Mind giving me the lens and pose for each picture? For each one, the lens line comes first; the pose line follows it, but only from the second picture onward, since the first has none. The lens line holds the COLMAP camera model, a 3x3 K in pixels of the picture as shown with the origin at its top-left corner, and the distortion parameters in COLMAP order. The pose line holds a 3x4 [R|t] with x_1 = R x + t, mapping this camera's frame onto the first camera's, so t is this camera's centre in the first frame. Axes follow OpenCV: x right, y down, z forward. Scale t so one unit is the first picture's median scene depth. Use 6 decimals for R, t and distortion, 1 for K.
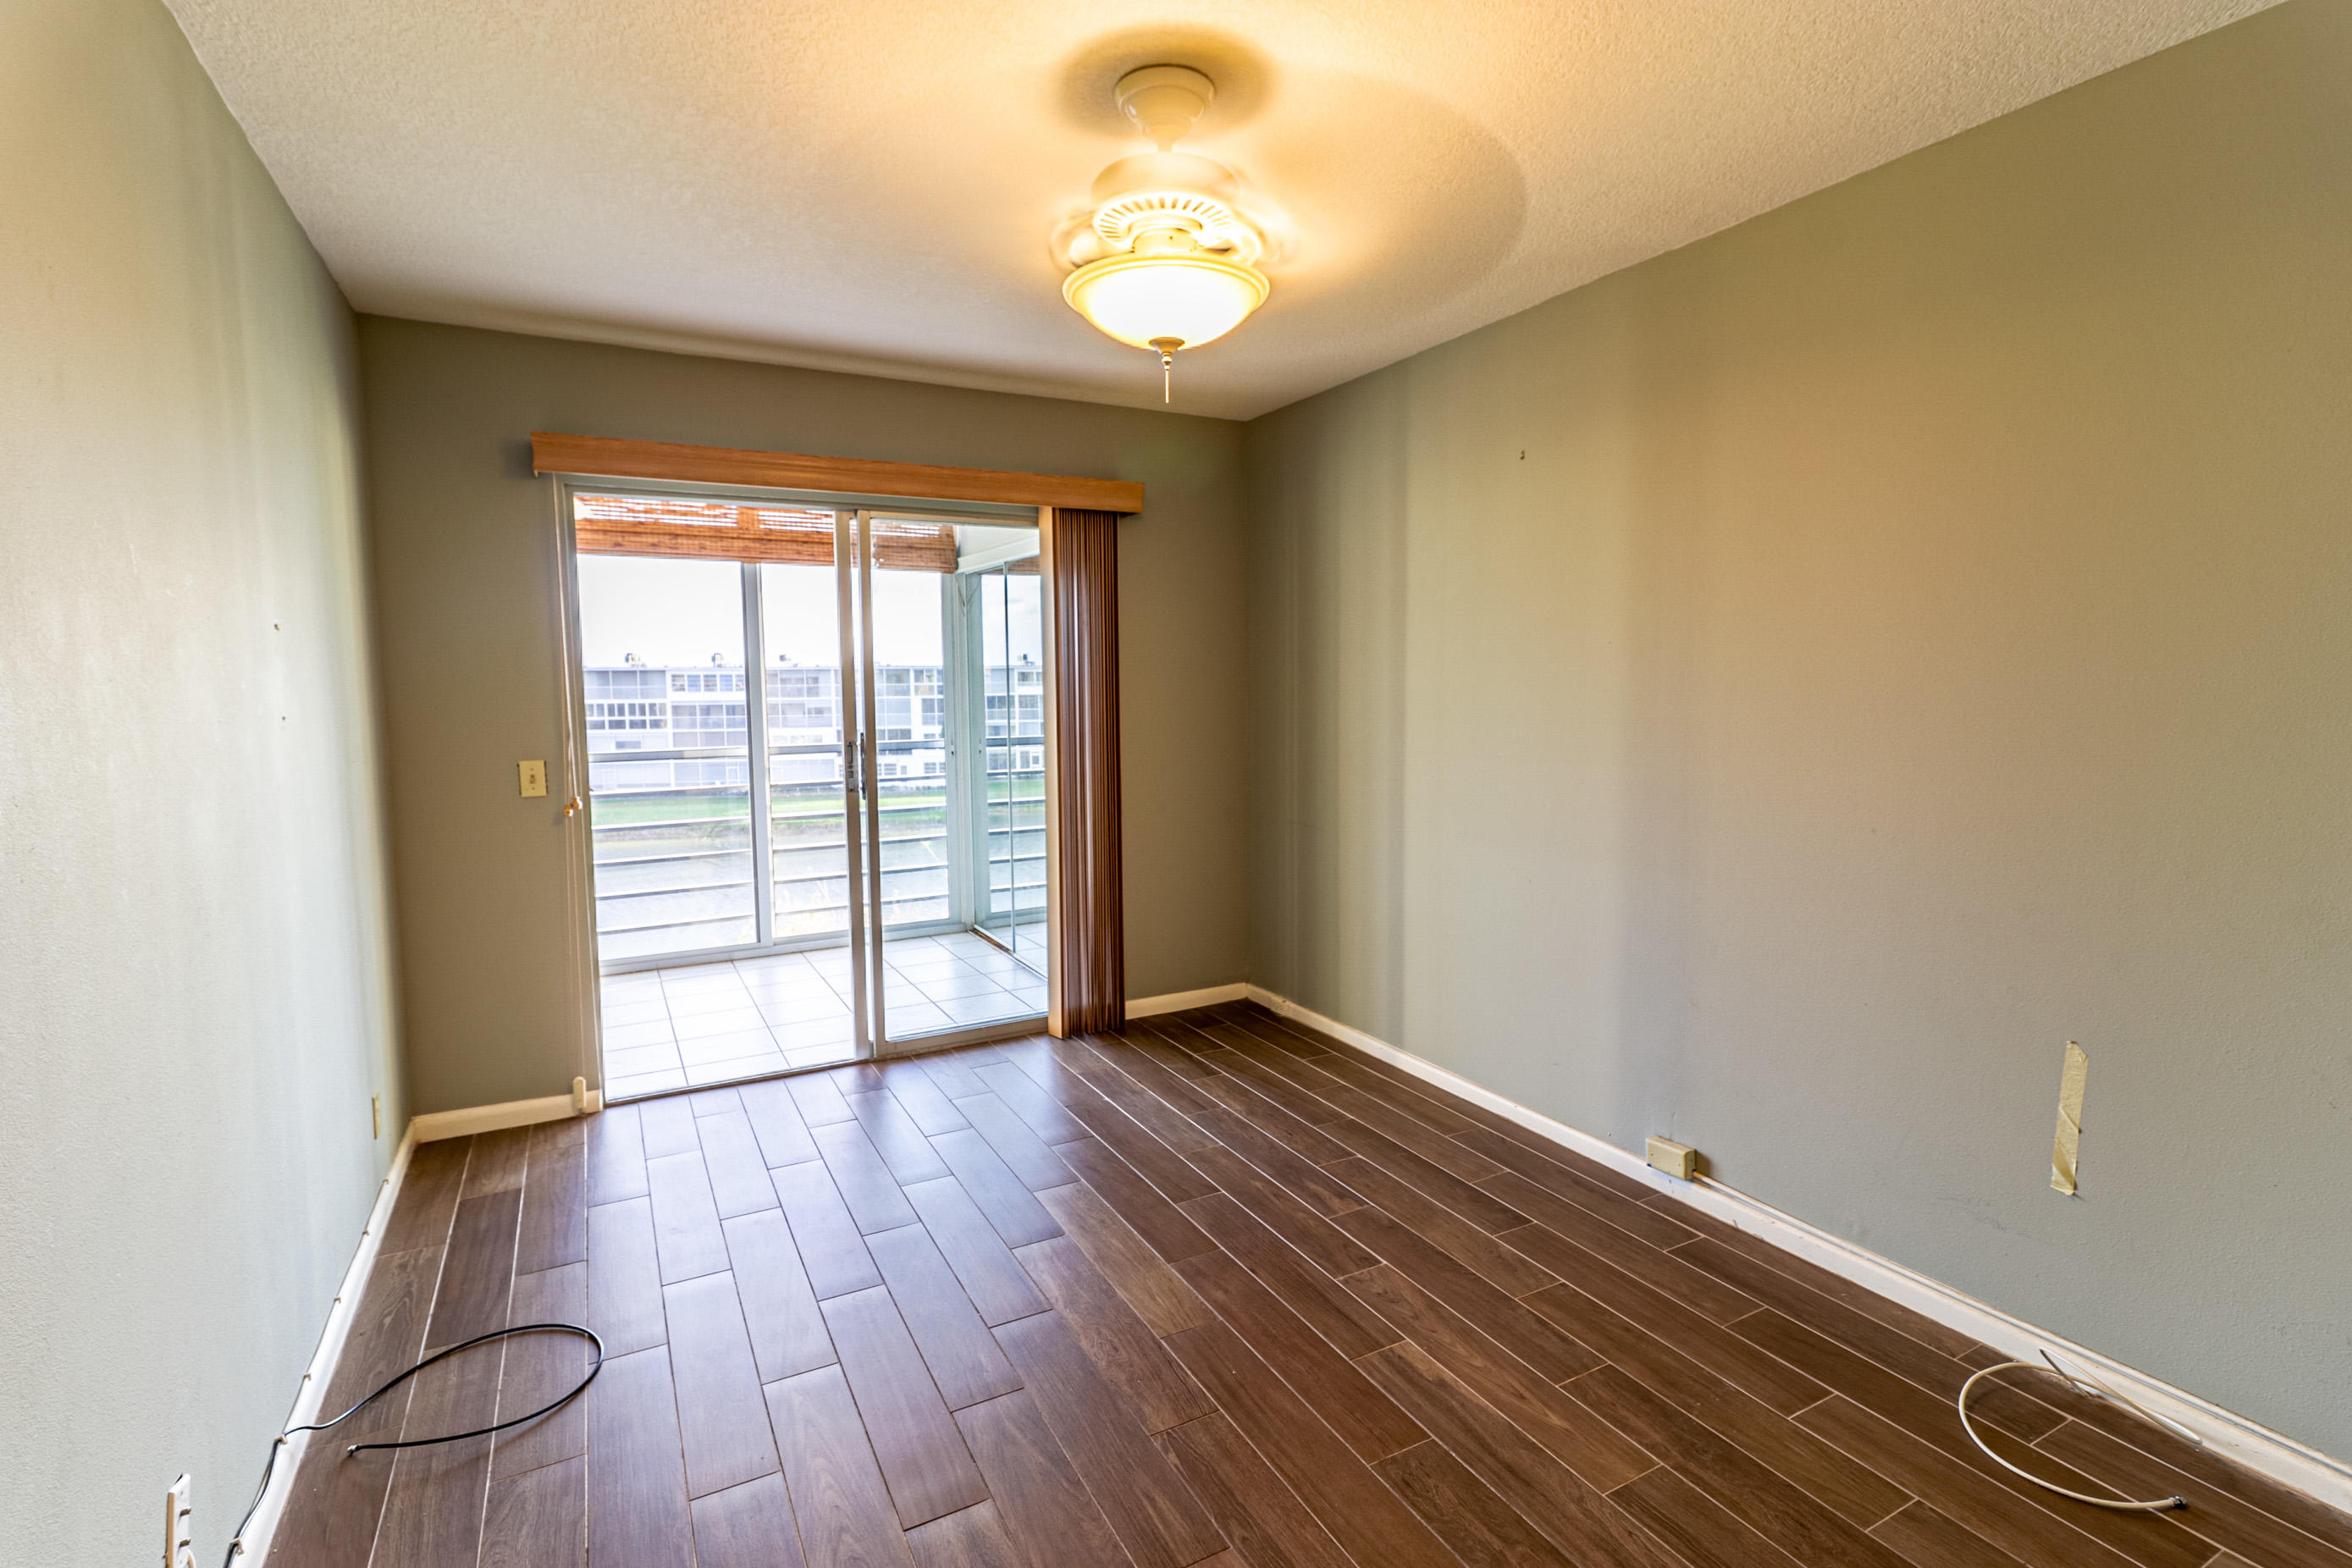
lens RADIAL K [[1094.2, 0, 1171.0], [0, 1094.2, 771.0], [0, 0, 1]] dist [0.001879, 0.000755]
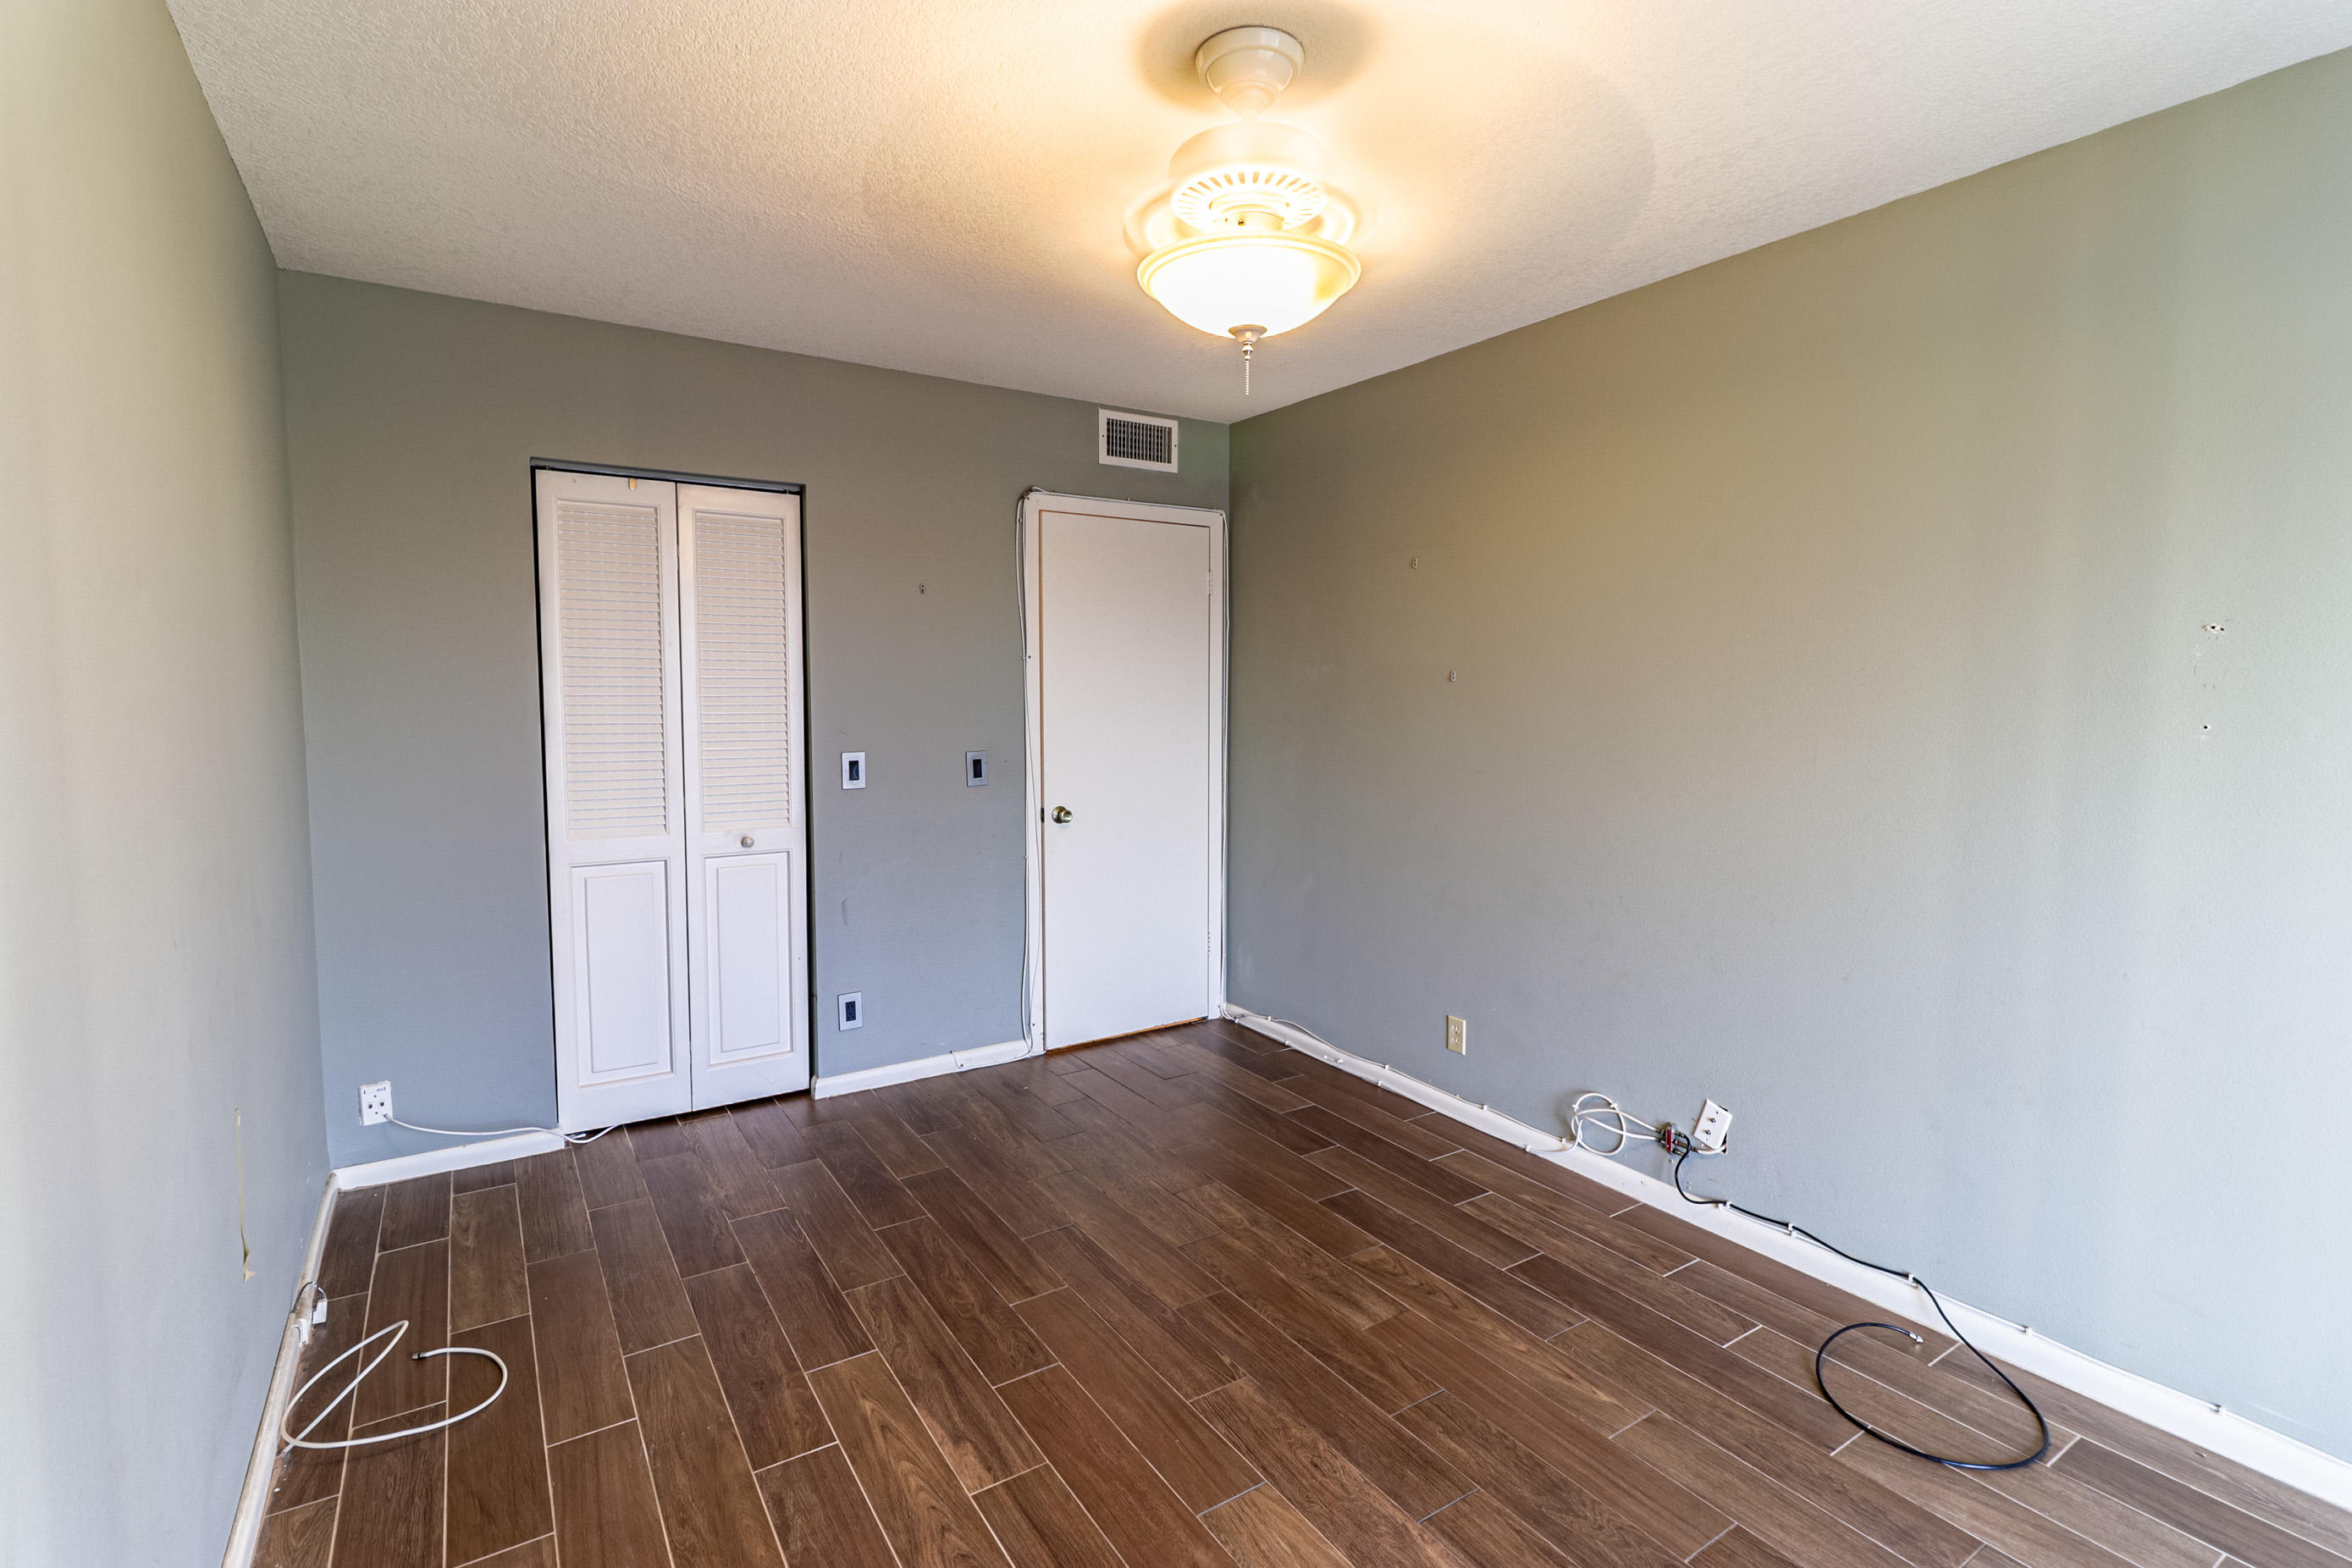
lens RADIAL K [[1094.2, 0, 1171.0], [0, 1094.2, 771.0], [0, 0, 1]] dist [0.001879, 0.000755]
pose [[-0.996463, 0.012778, -0.083054, 0.136662], [-0.000670, 0.987132, 0.159905, -0.164159], [0.084029, 0.159395, -0.983632, 1.874579]]
